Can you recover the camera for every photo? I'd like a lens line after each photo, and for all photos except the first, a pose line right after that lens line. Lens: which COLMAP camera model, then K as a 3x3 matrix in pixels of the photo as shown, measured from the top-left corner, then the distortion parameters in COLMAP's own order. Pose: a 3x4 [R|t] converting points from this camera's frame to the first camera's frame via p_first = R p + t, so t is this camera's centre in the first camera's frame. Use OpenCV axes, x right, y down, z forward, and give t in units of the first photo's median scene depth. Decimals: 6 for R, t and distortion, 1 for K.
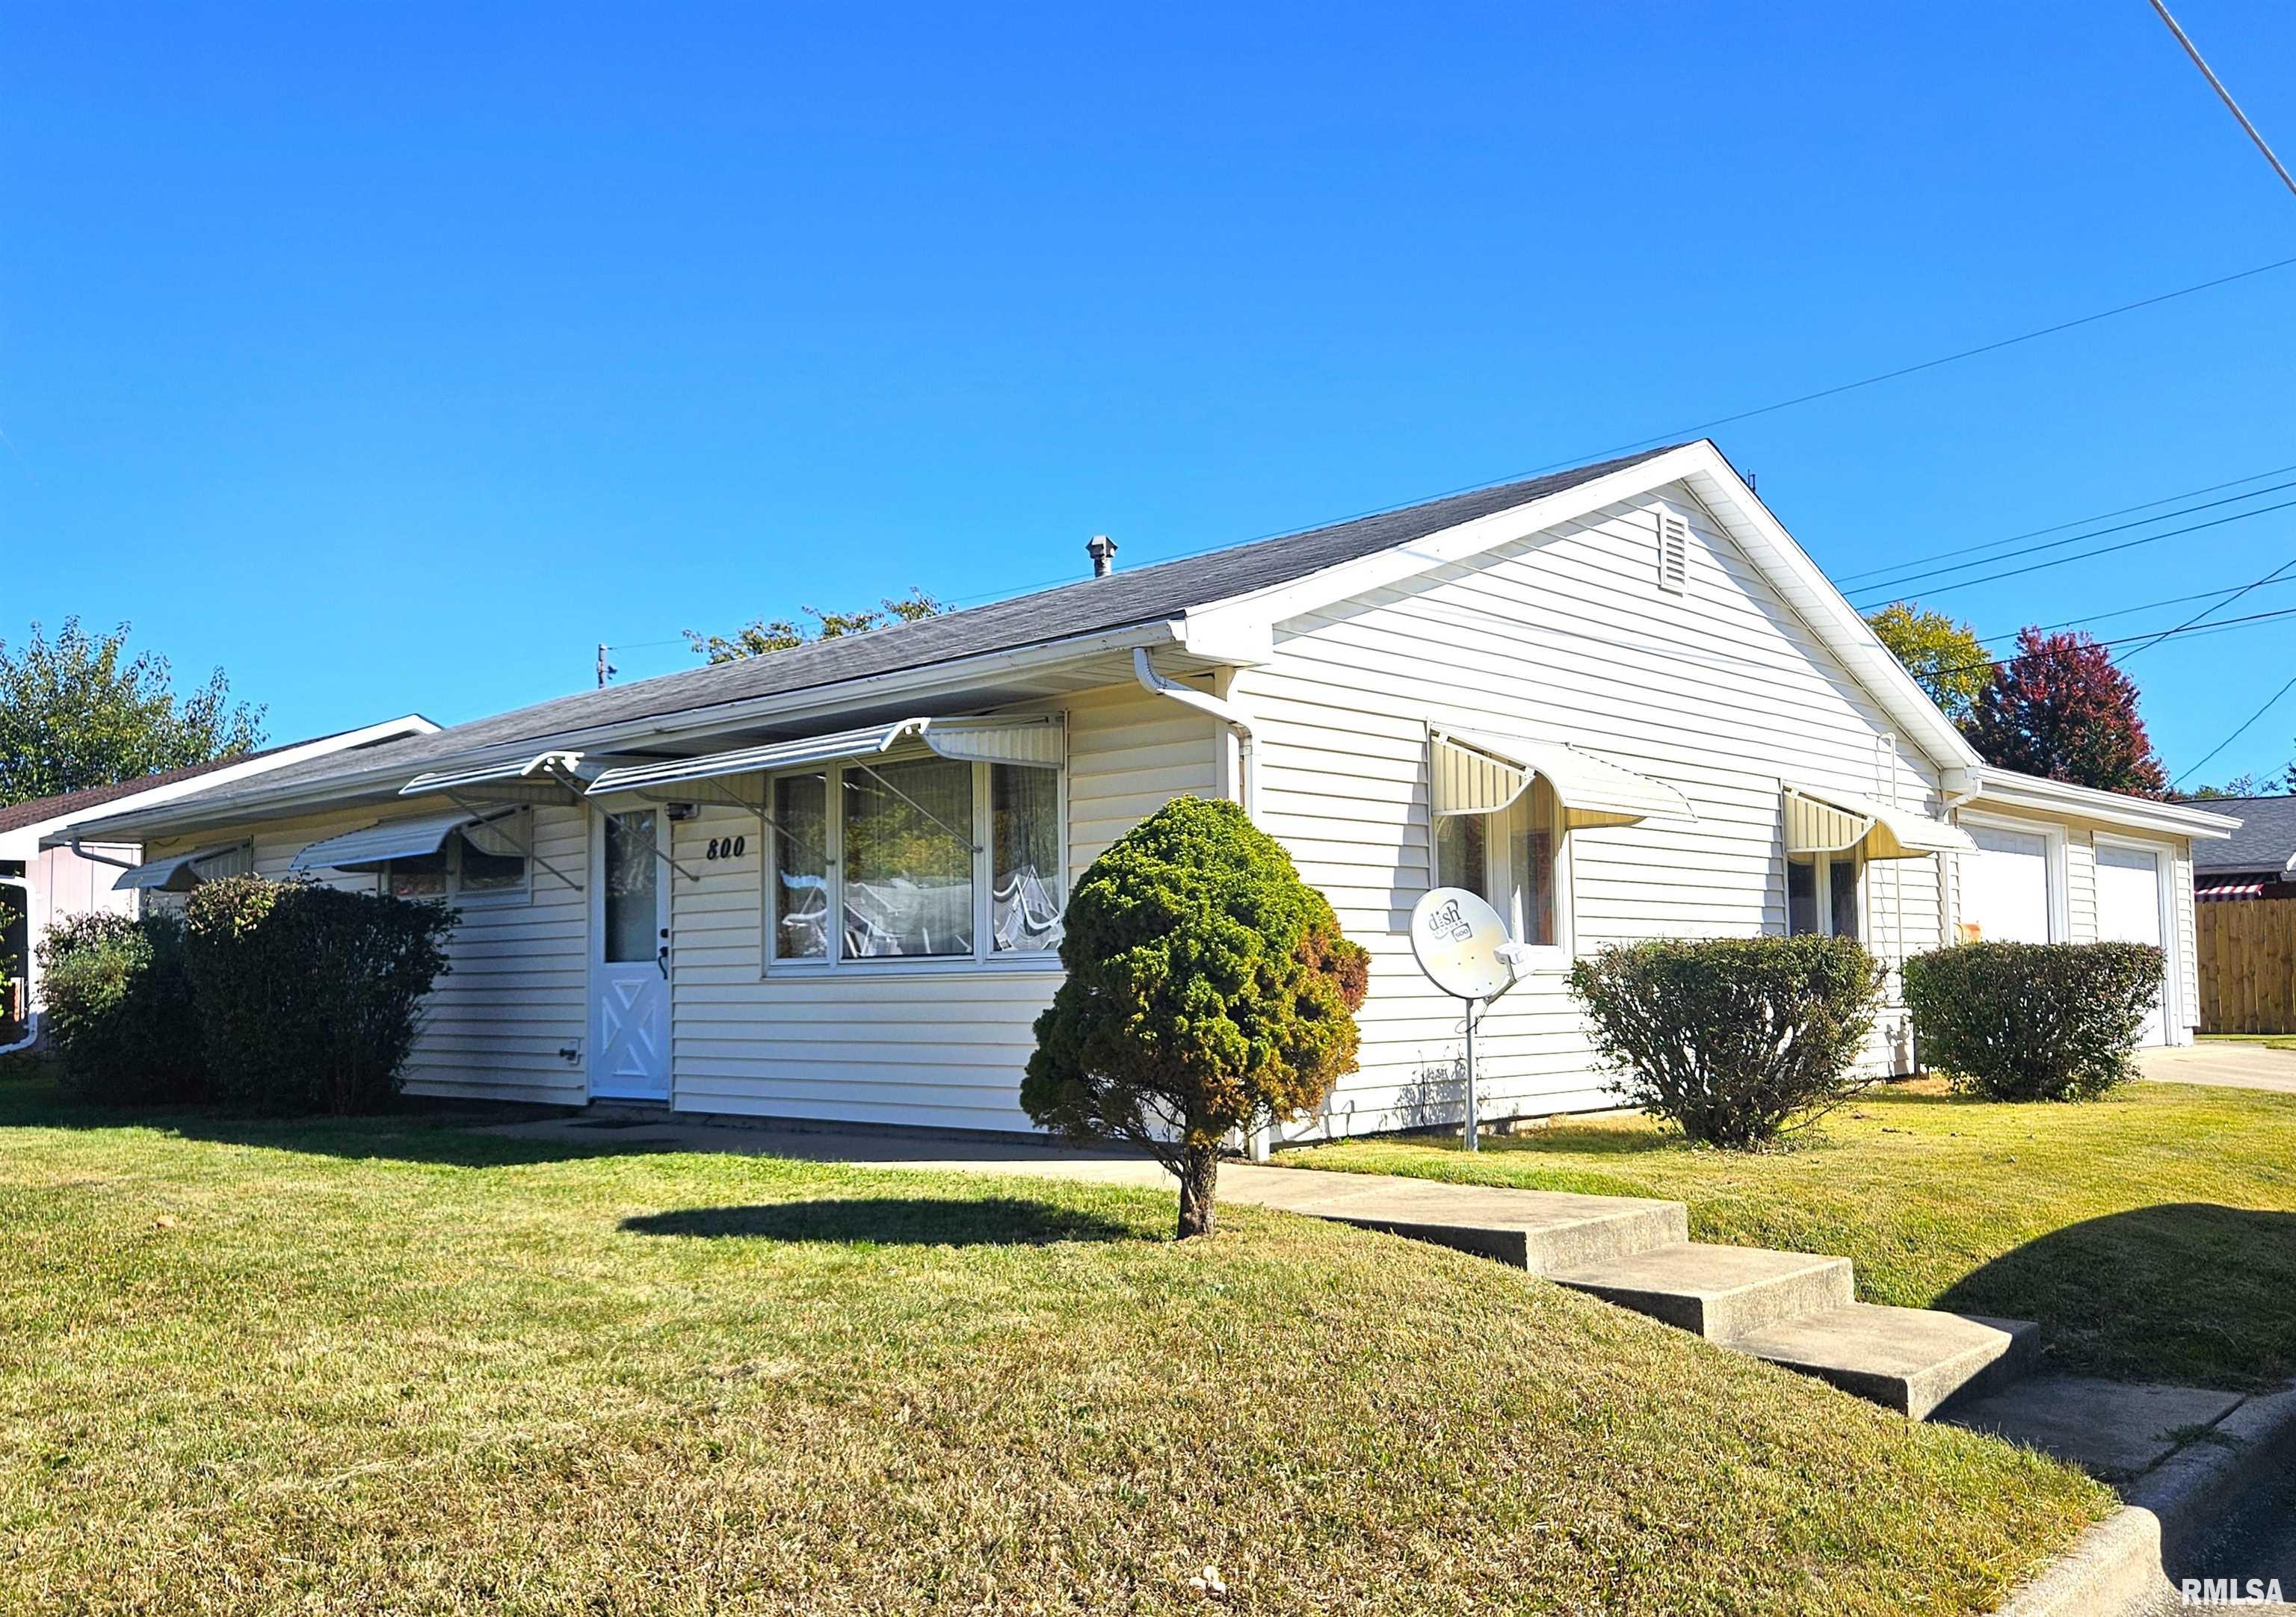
lens RADIAL K [[1855.0, 0, 1145.6], [0, 1855.0, 902.4], [0, 0, 1]] dist [0.056662, -0.000980]
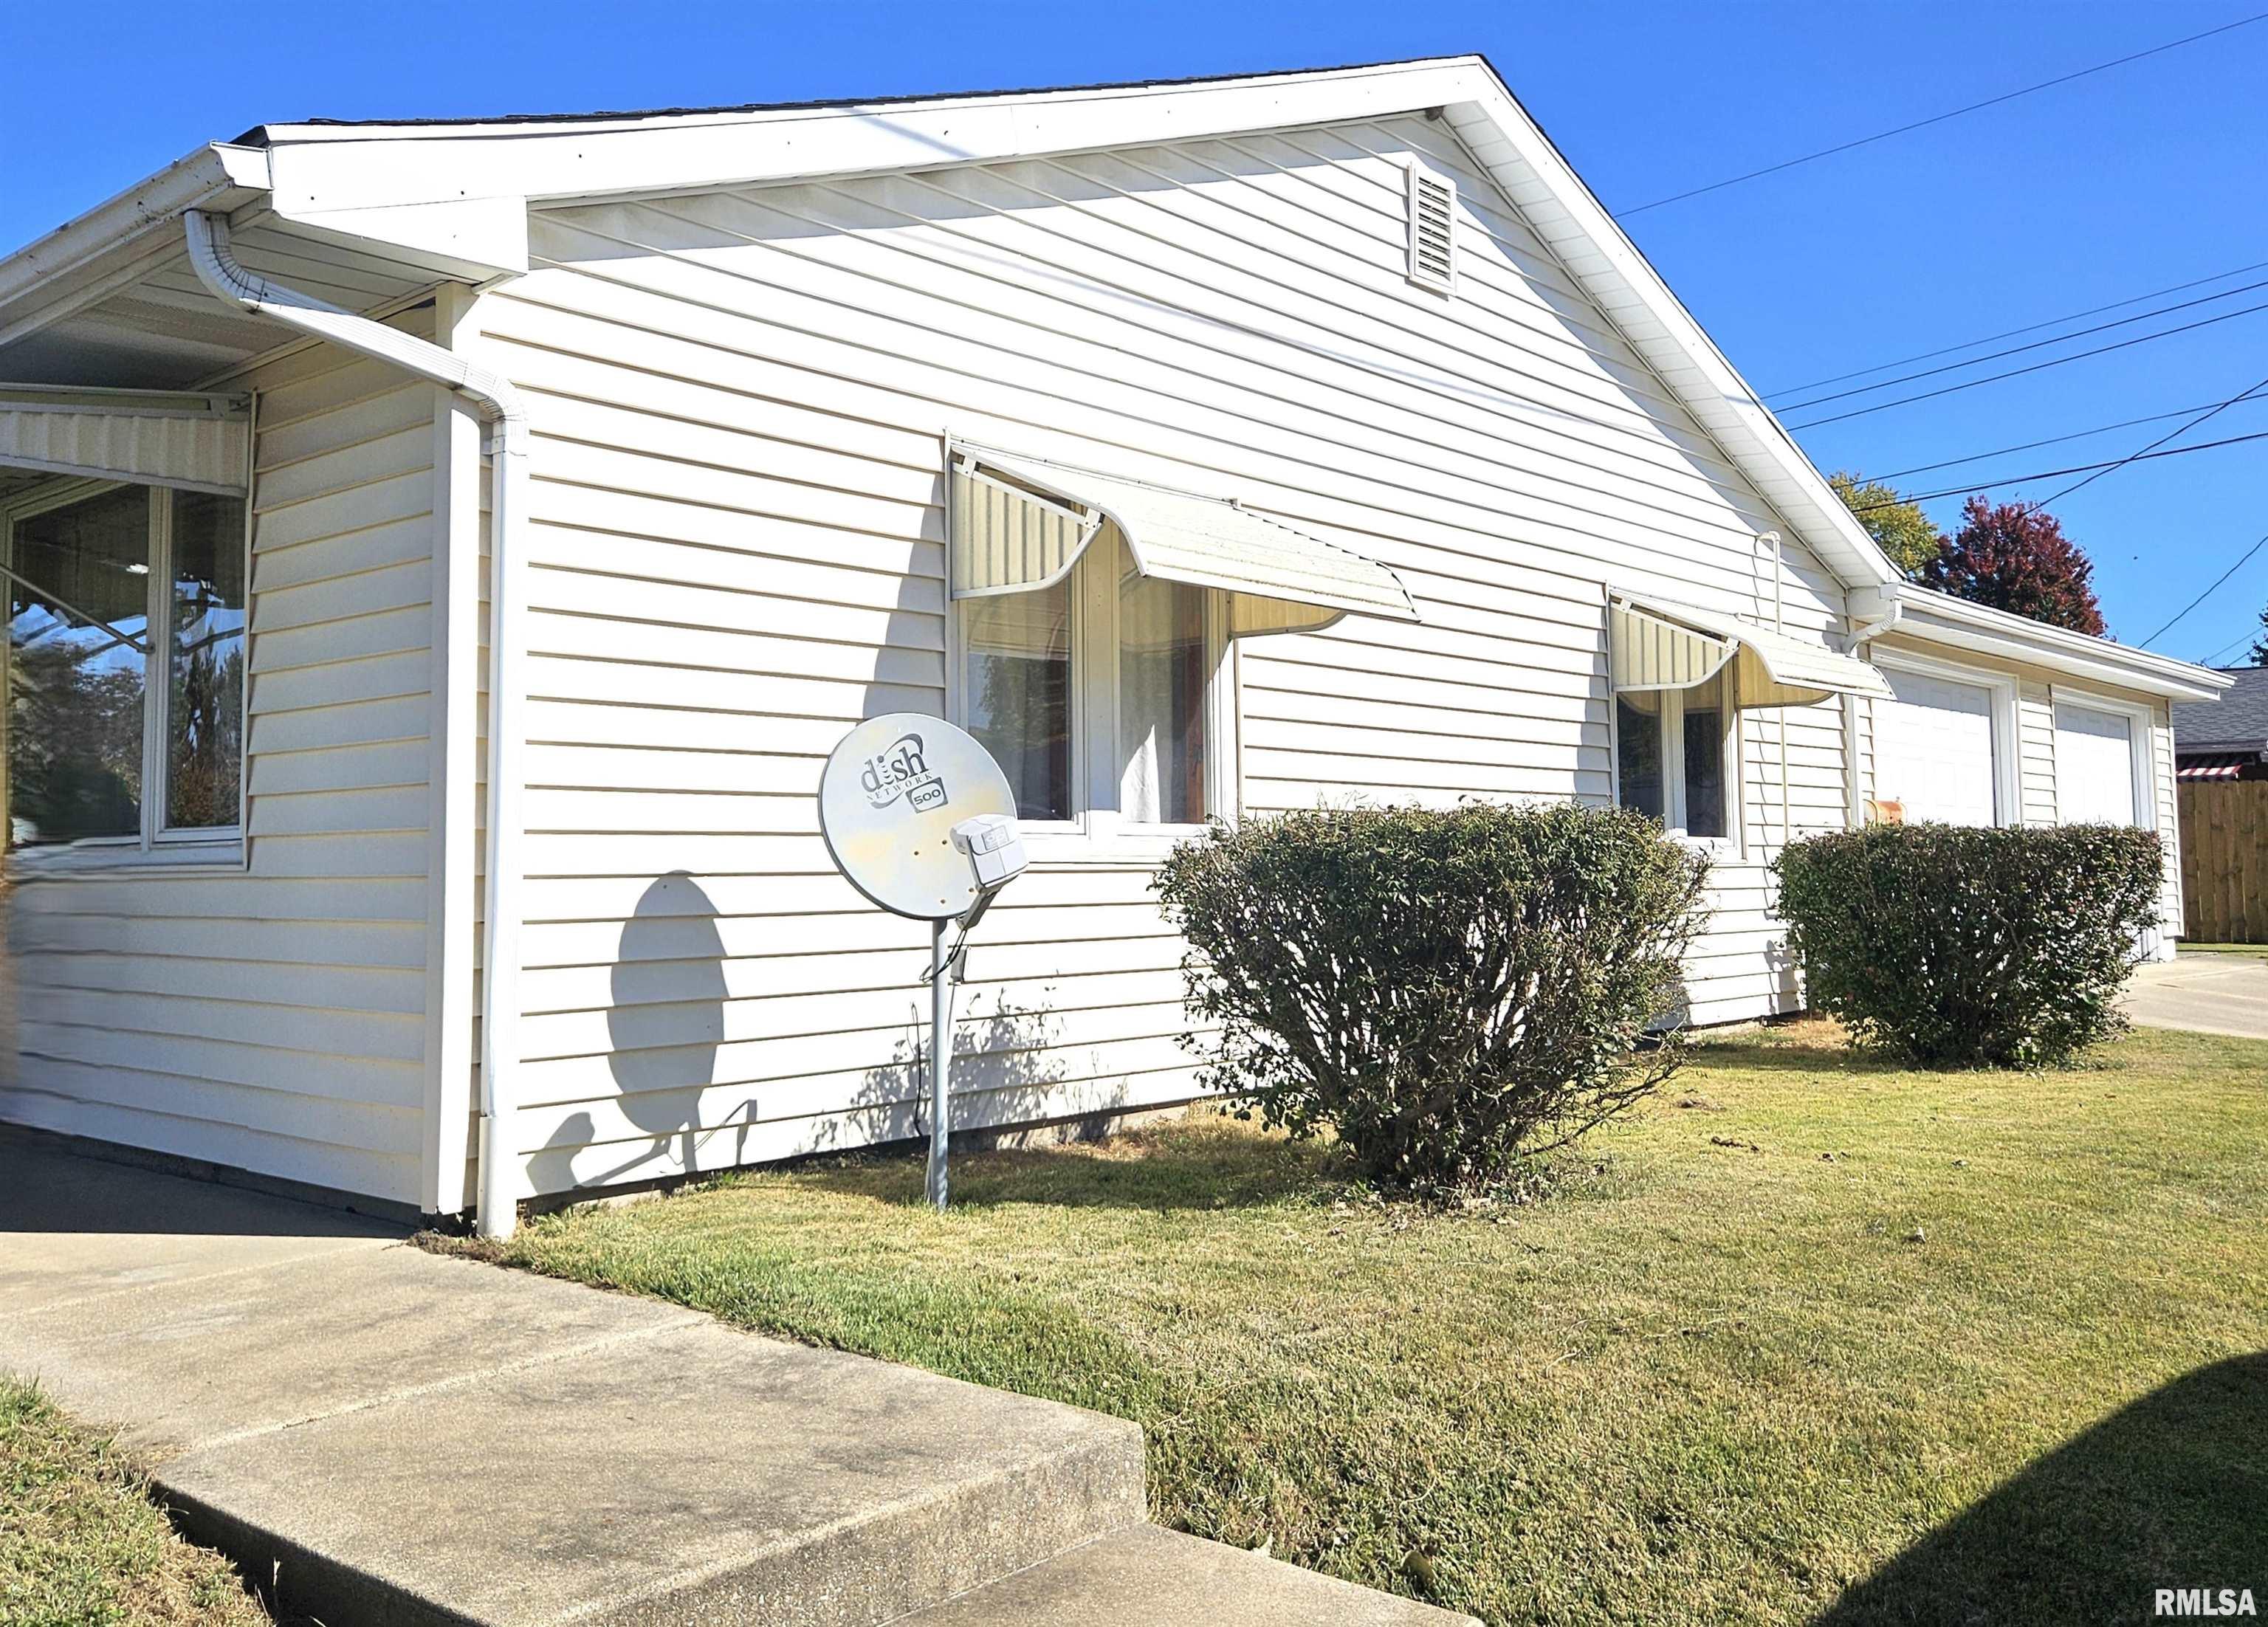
lens RADIAL K [[1900.8, 0, 1135.3], [0, 1900.8, 746.6], [0, 0, 1]] dist [0.067322, -0.008685]
pose [[0.999627, 0.006823, 0.026443, 0.161899], [-0.006267, 0.999759, -0.021062, 0.009968], [-0.026580, 0.020888, 0.999428, 0.331578]]
